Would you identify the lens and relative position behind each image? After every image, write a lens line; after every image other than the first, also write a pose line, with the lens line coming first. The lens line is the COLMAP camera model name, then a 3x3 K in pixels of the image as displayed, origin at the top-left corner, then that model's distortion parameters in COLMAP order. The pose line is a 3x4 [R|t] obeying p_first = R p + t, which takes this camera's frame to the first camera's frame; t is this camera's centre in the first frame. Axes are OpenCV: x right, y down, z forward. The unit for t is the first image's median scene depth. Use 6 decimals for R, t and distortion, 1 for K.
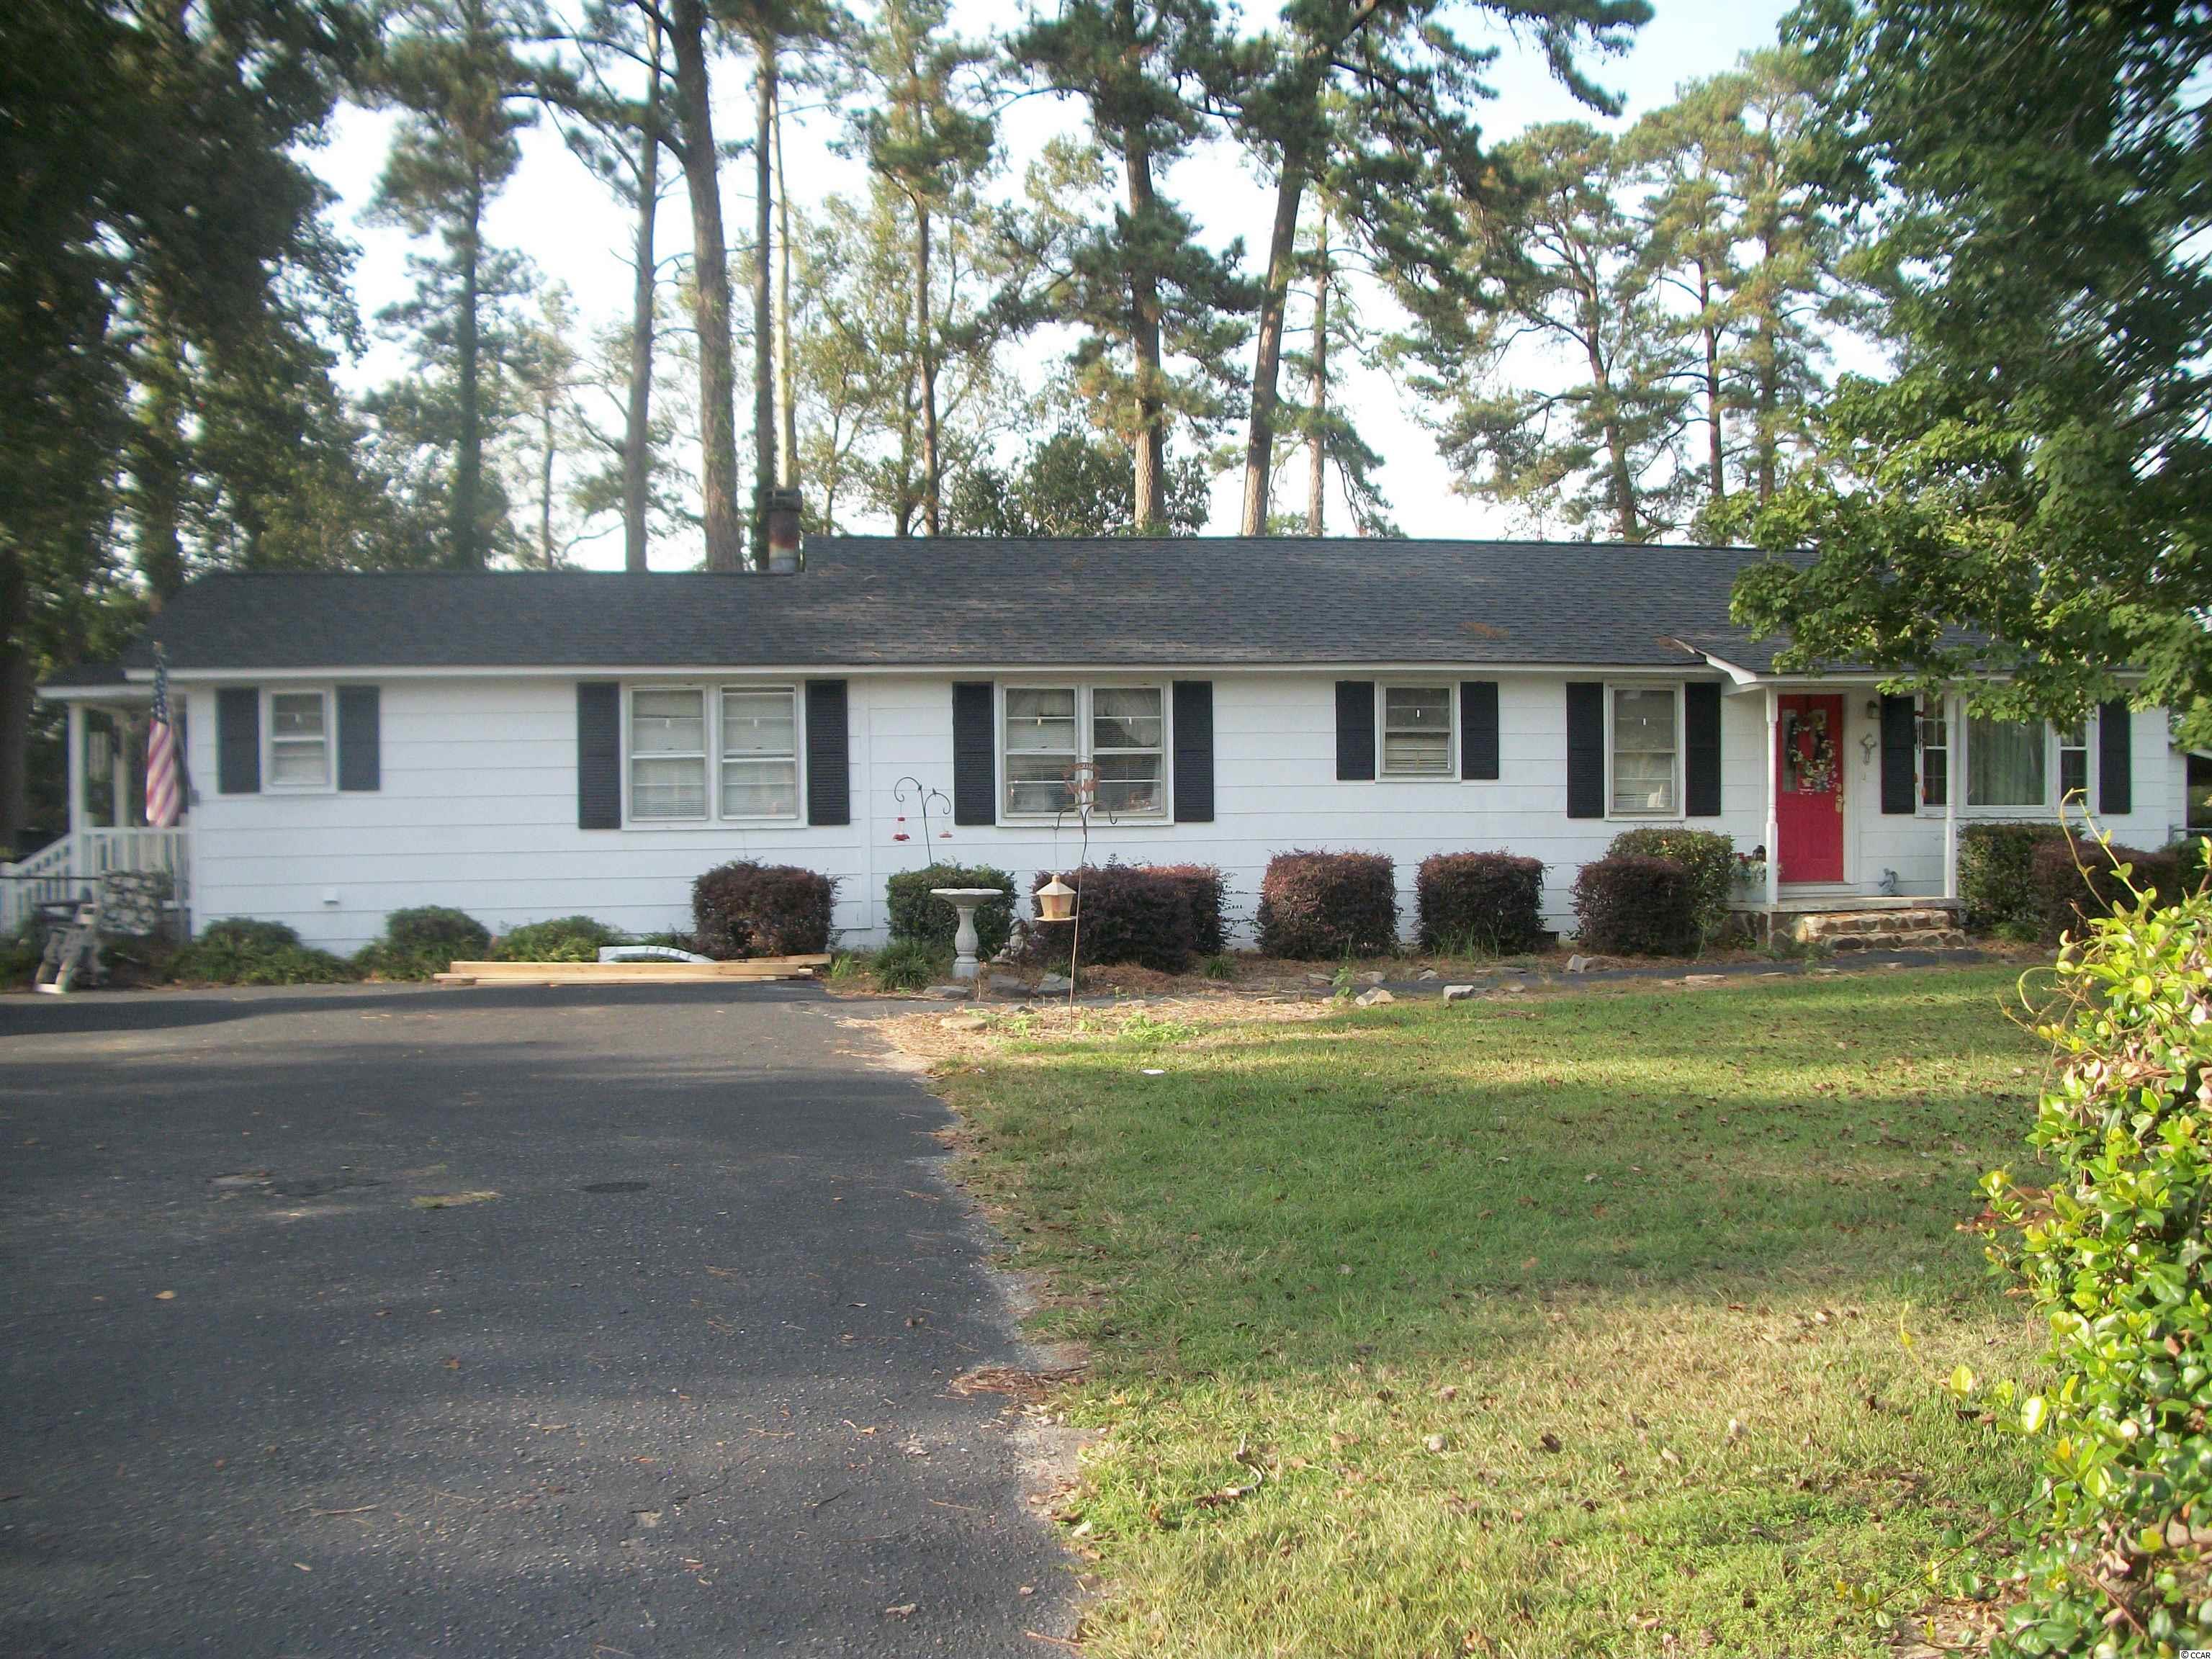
lens RADIAL K [[2212.1, 0, 1106.1], [0, 2212.1, 829.9], [0, 0, 1]] dist [-0.134622, 0.000000]
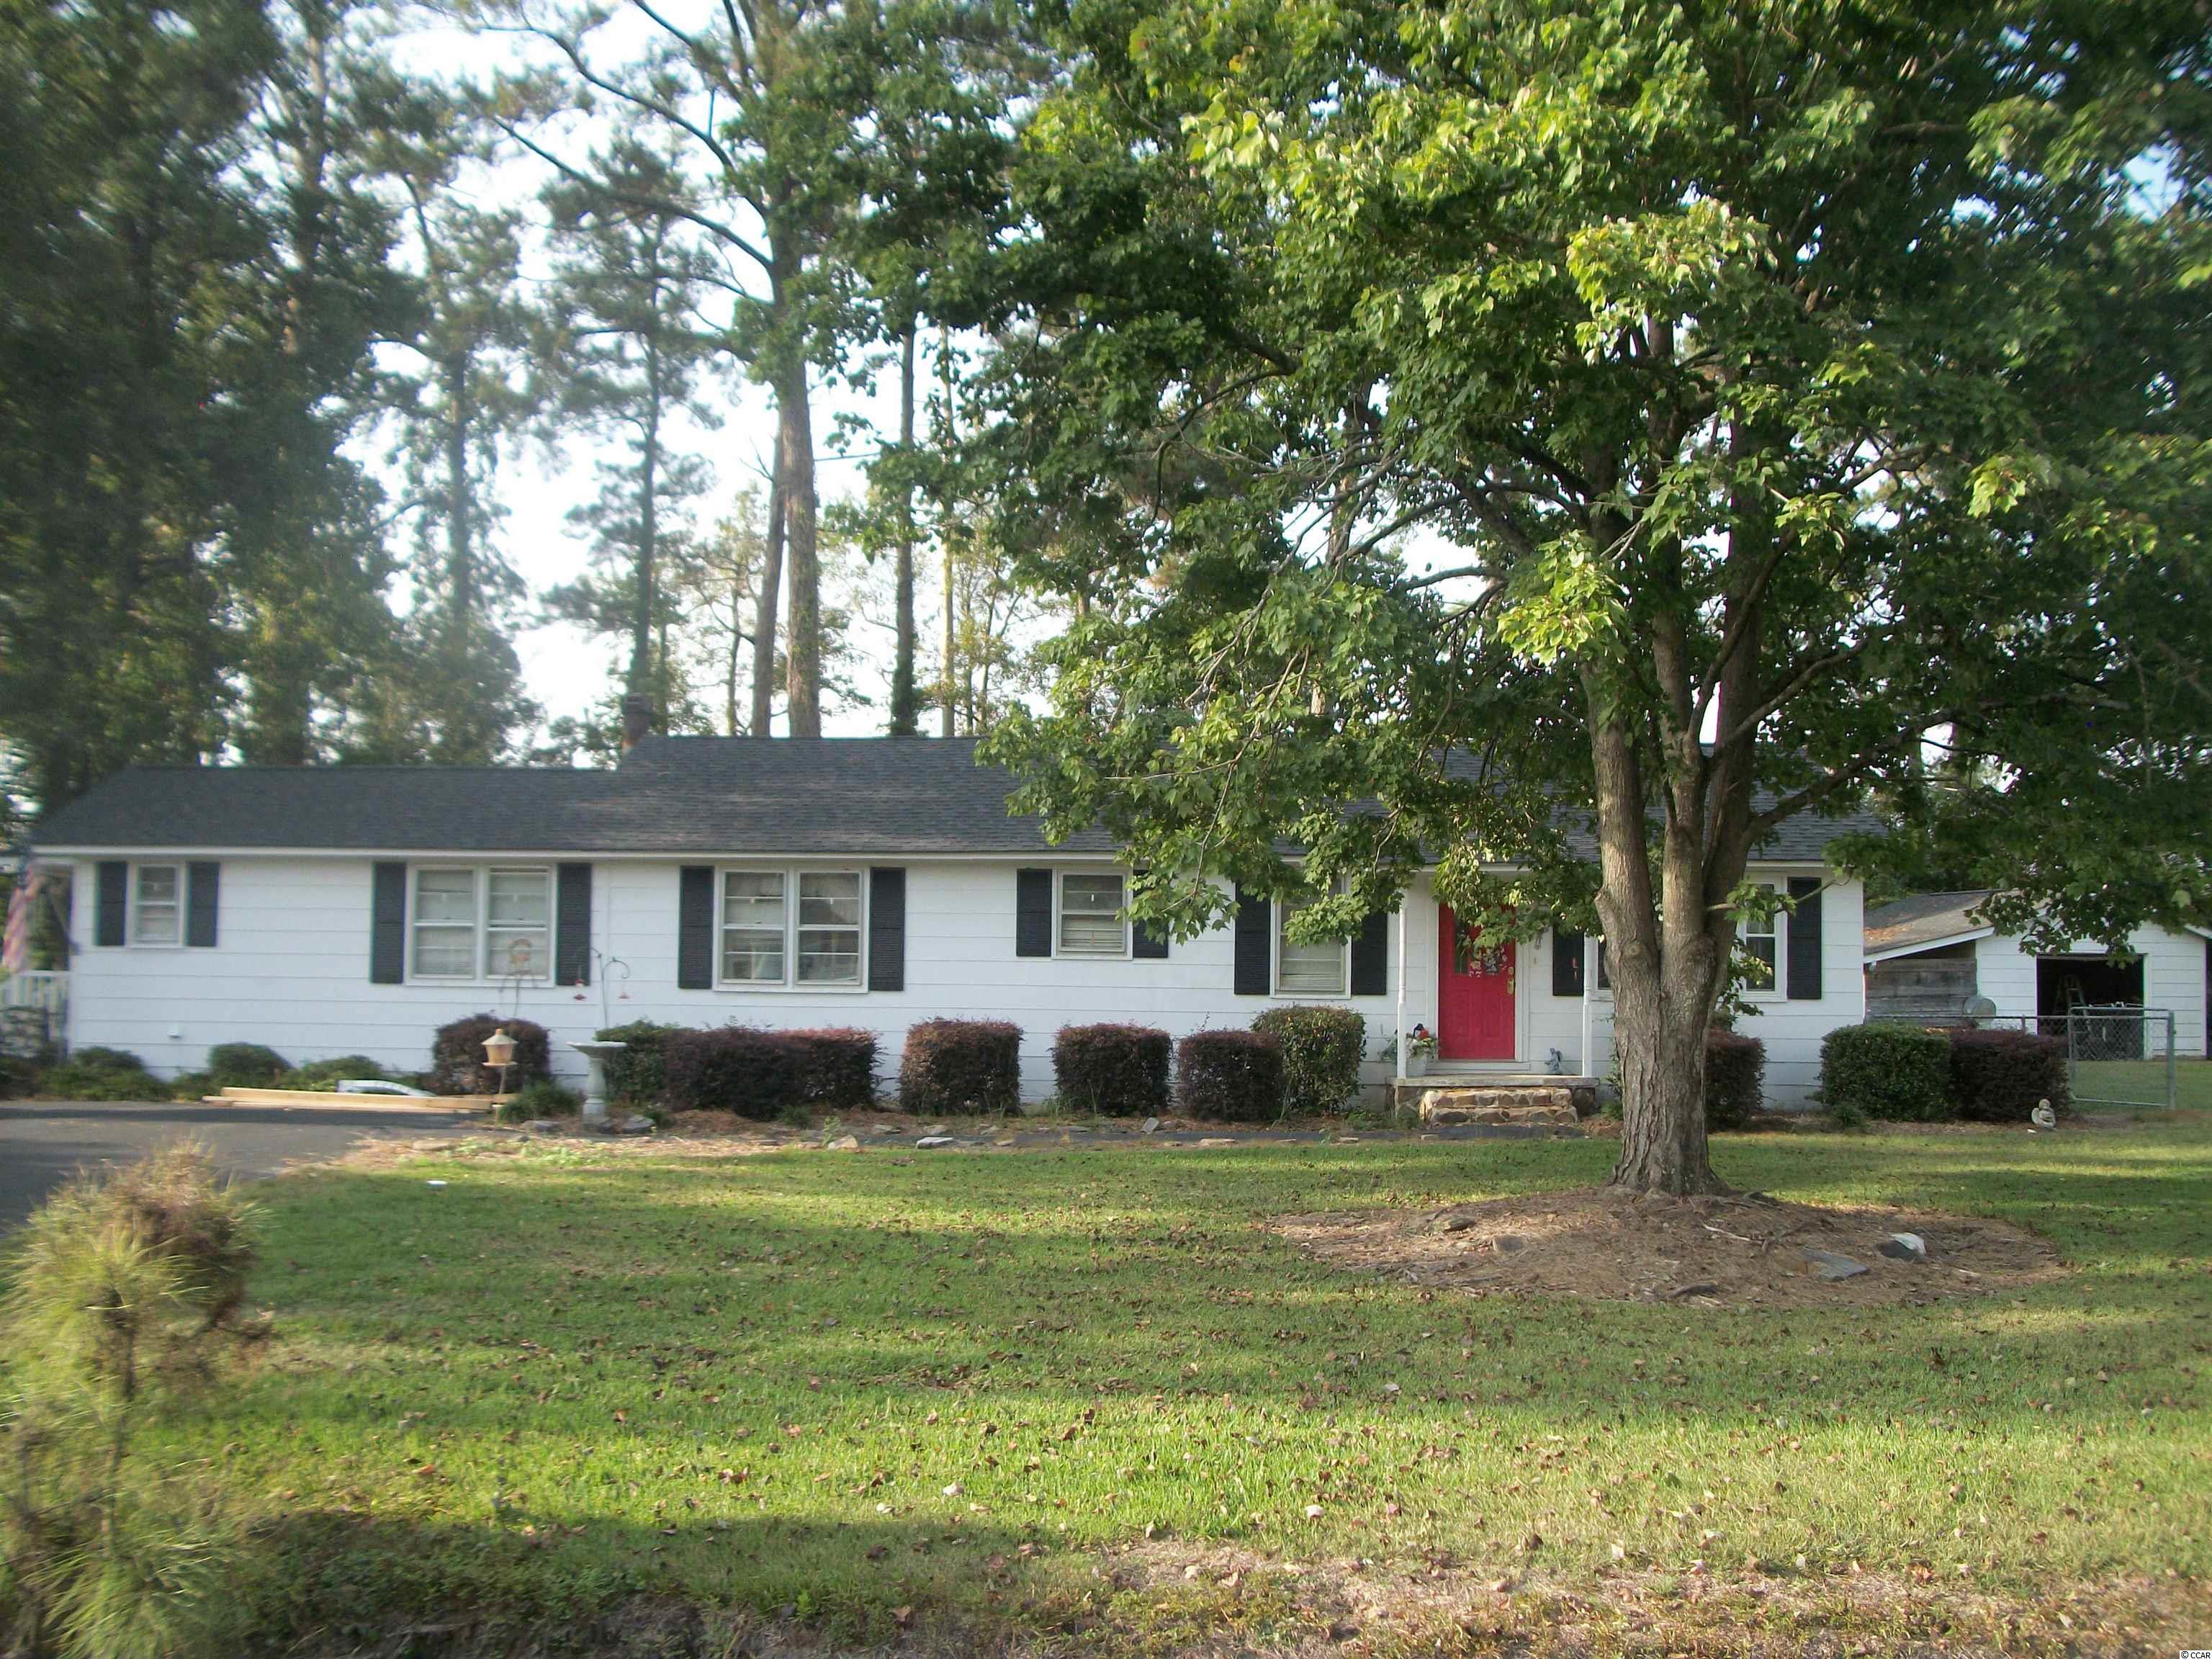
lens RADIAL K [[2212.1, 0, 1106.1], [0, 2212.1, 831.0], [0, 0, 1]] dist [-0.134622, 0.000000]
pose [[0.983467, 0.008880, -0.180869, 0.358595], [-0.022069, 0.997229, -0.071041, -0.007424], [0.179737, 0.073859, 0.980938, -0.103769]]
